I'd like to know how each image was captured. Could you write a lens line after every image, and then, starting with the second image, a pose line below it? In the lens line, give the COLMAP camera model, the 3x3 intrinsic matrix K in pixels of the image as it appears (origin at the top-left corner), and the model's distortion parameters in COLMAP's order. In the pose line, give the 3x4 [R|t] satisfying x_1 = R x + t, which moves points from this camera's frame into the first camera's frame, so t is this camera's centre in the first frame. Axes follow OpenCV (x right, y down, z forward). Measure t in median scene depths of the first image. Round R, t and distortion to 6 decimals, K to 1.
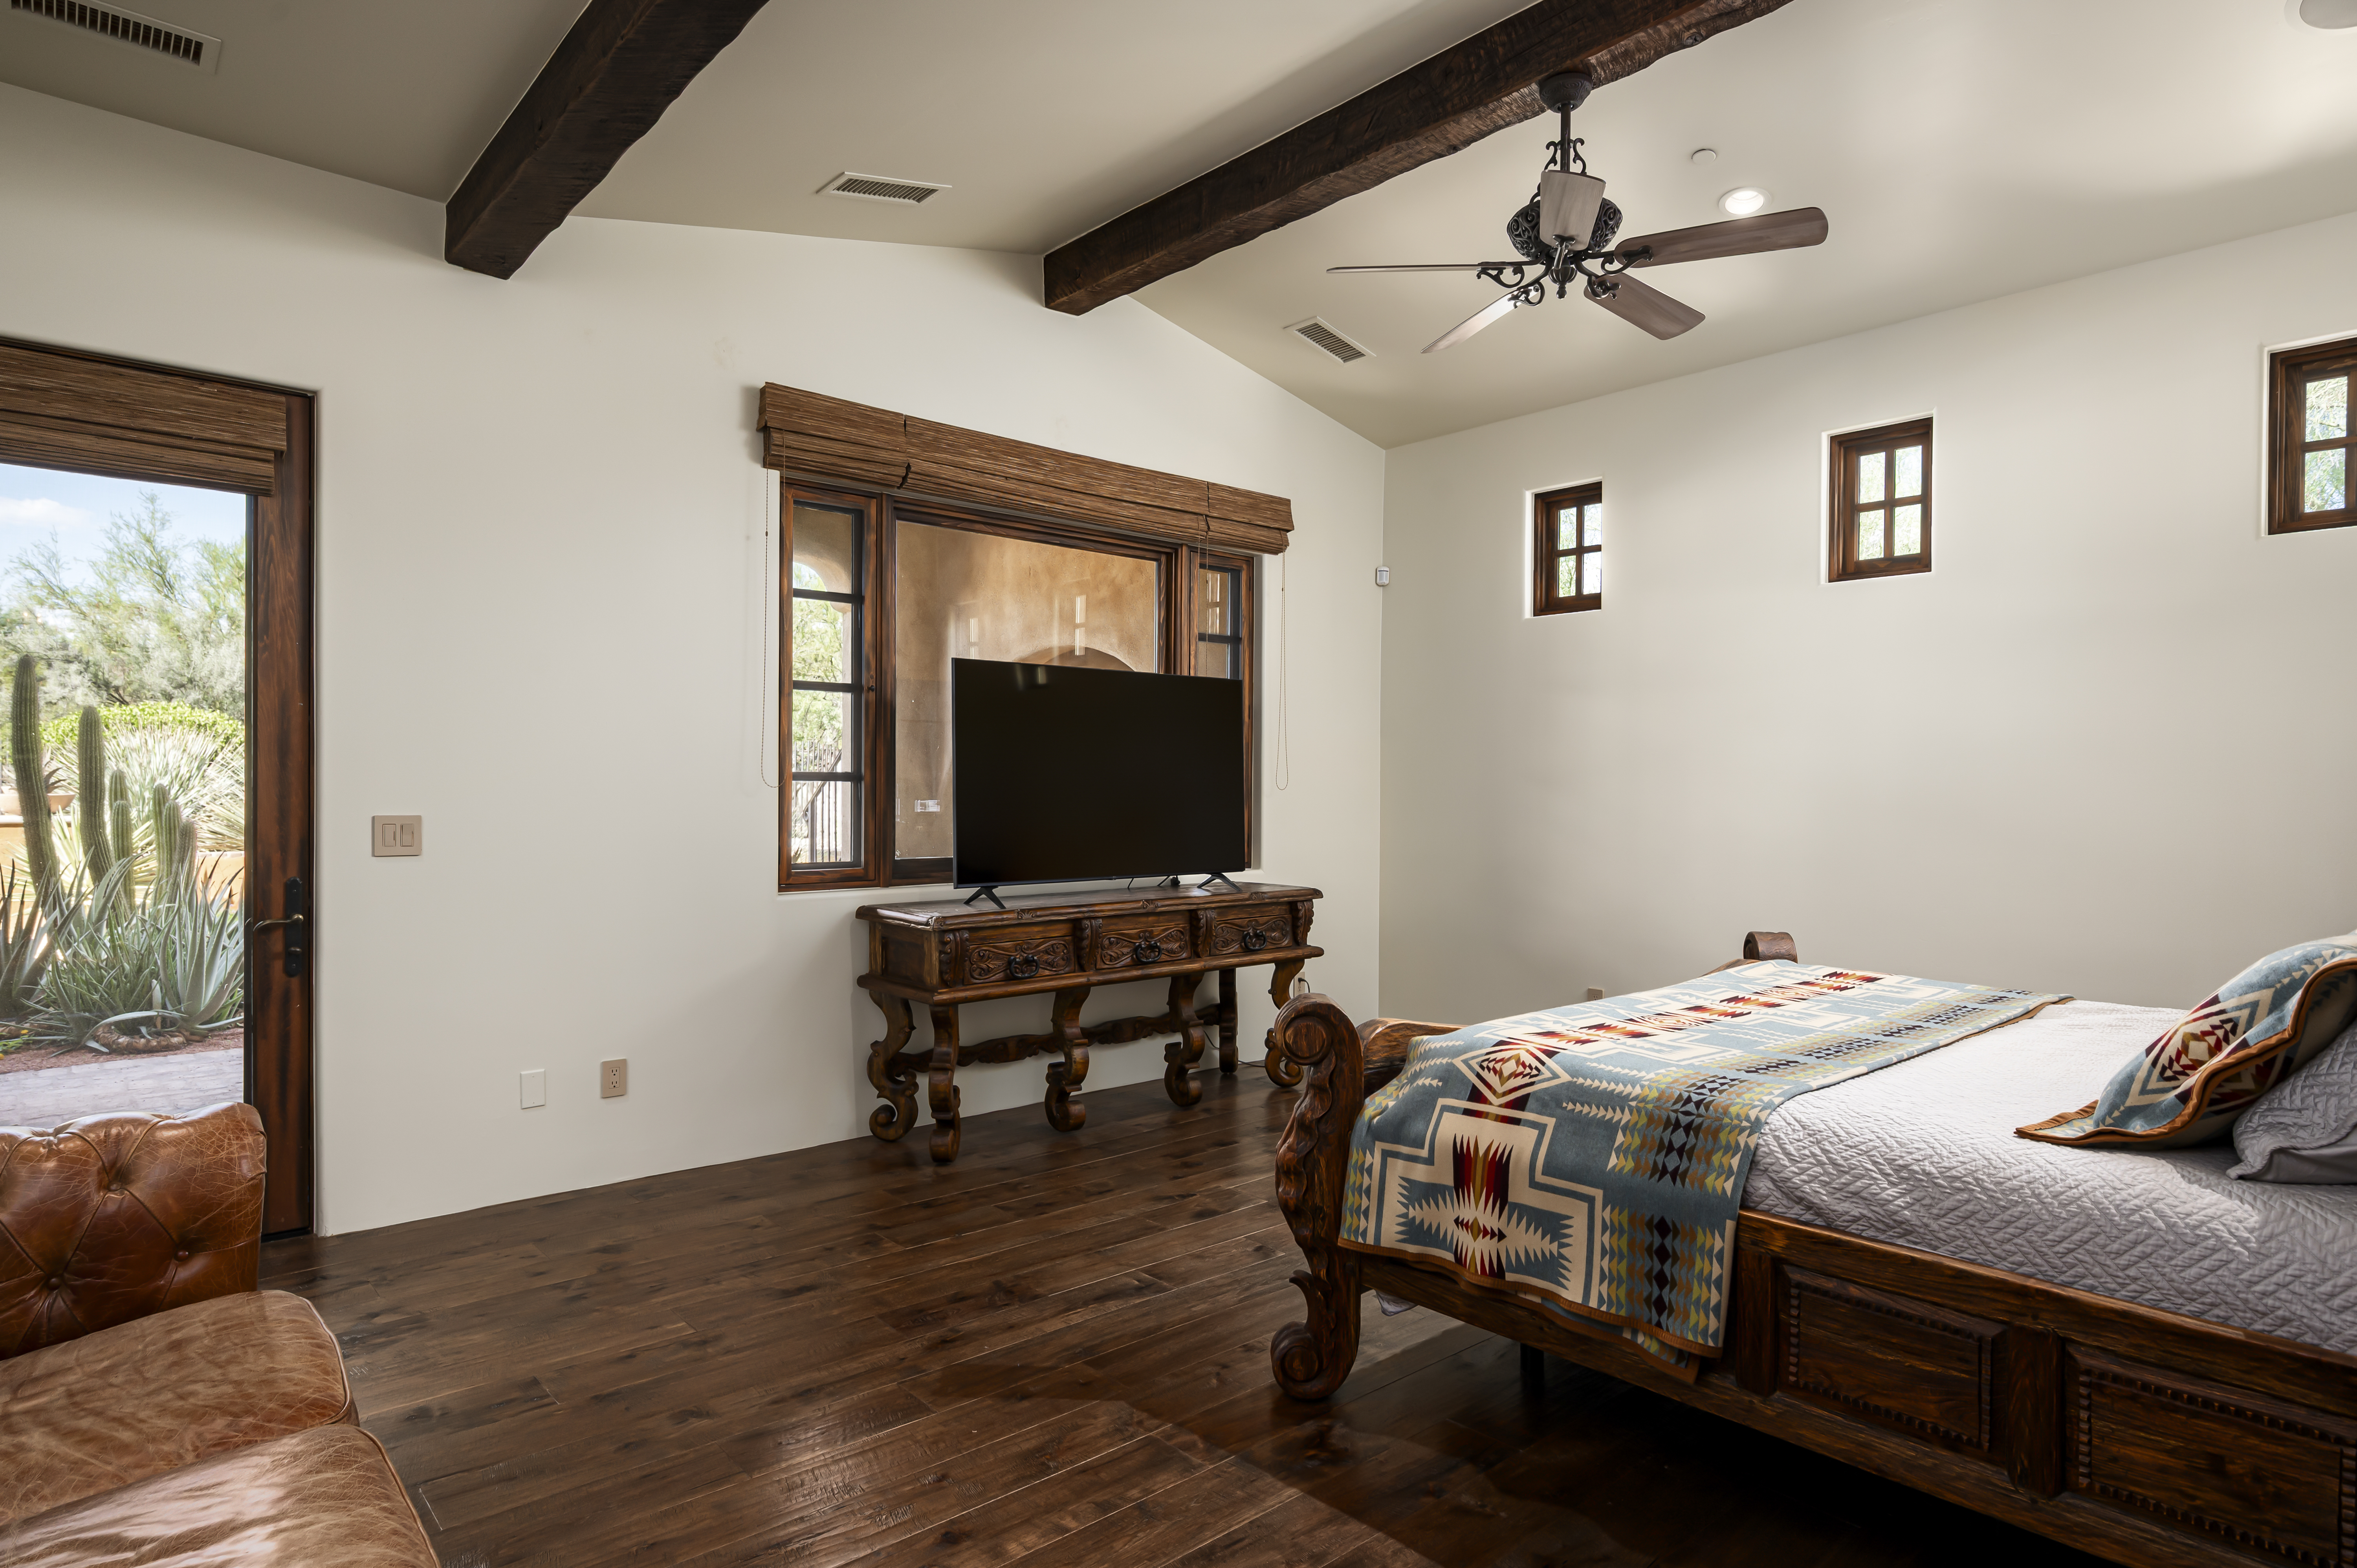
lens RADIAL K [[1290.8, 0, 1178.5], [0, 1290.8, 784.0], [0, 0, 1]] dist [0.003321, 0.000675]
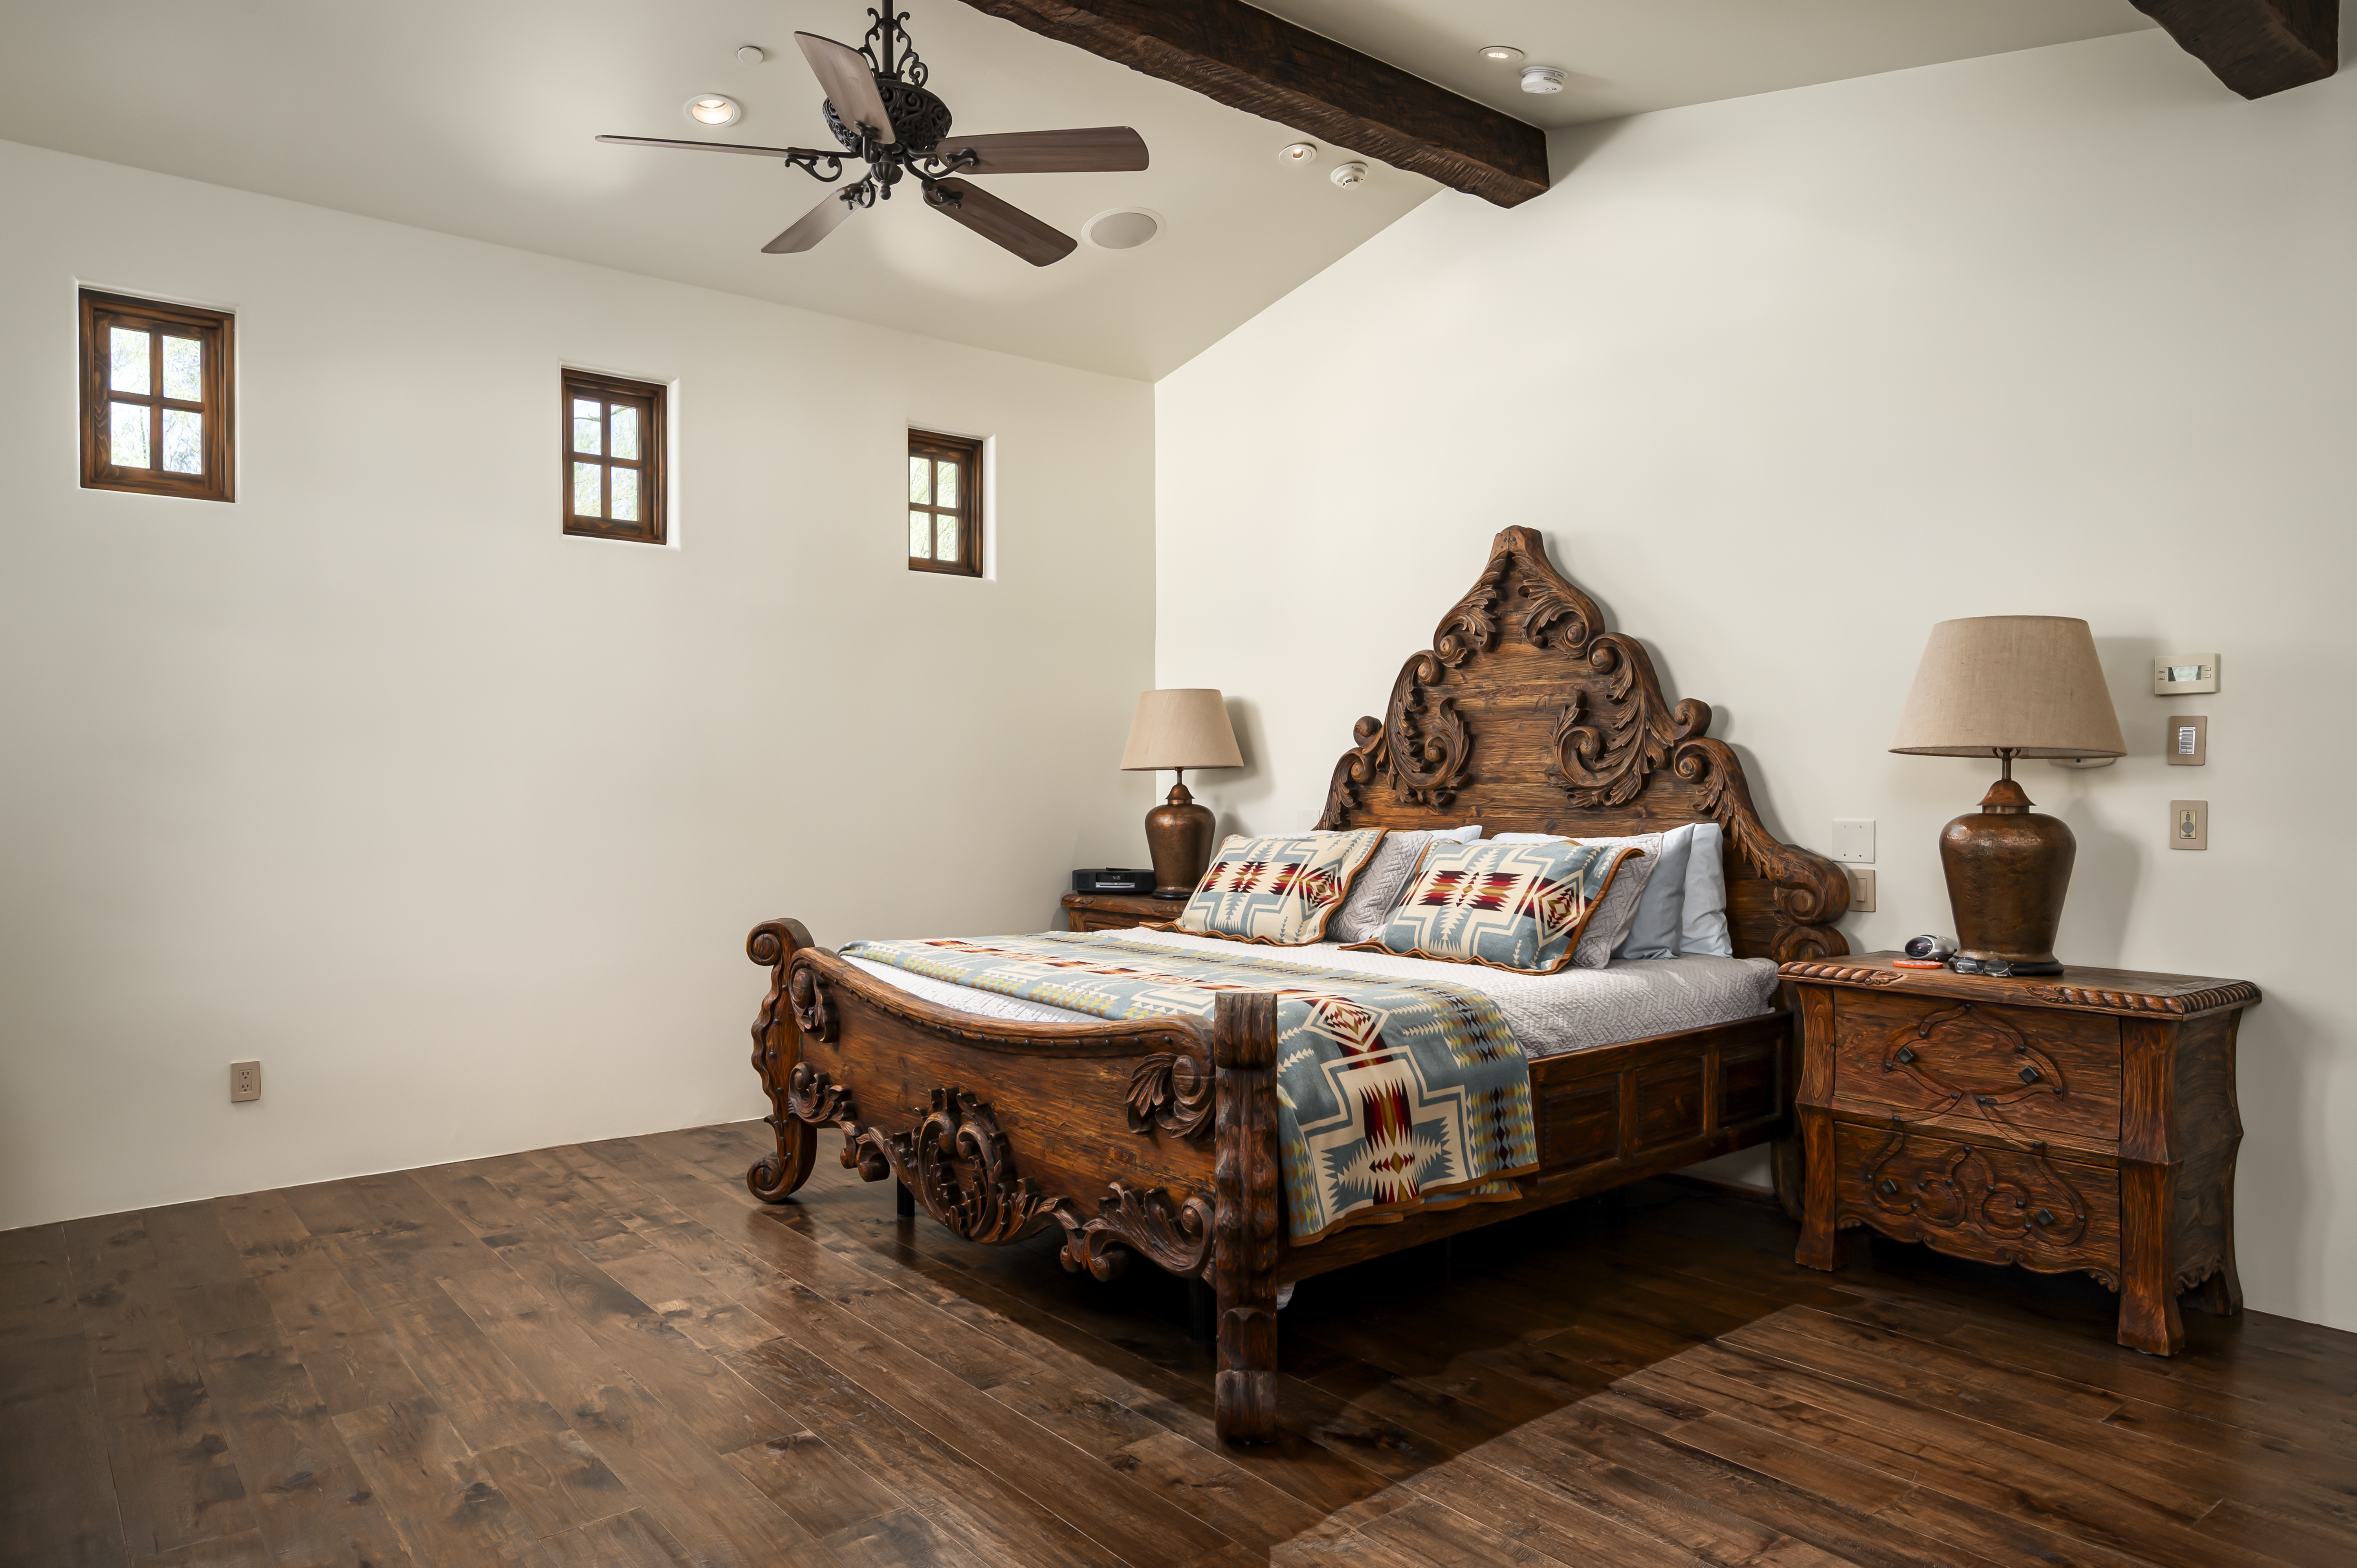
lens RADIAL K [[1472.8, 0, 1178.5], [0, 1472.8, 784.0], [0, 0, 1]] dist [0.018079, 0.001024]
pose [[0.056450, -0.007575, 0.998377, -0.997790], [-0.003431, 0.999964, 0.007781, 0.012437], [-0.998400, -0.003865, 0.056422, 1.078085]]
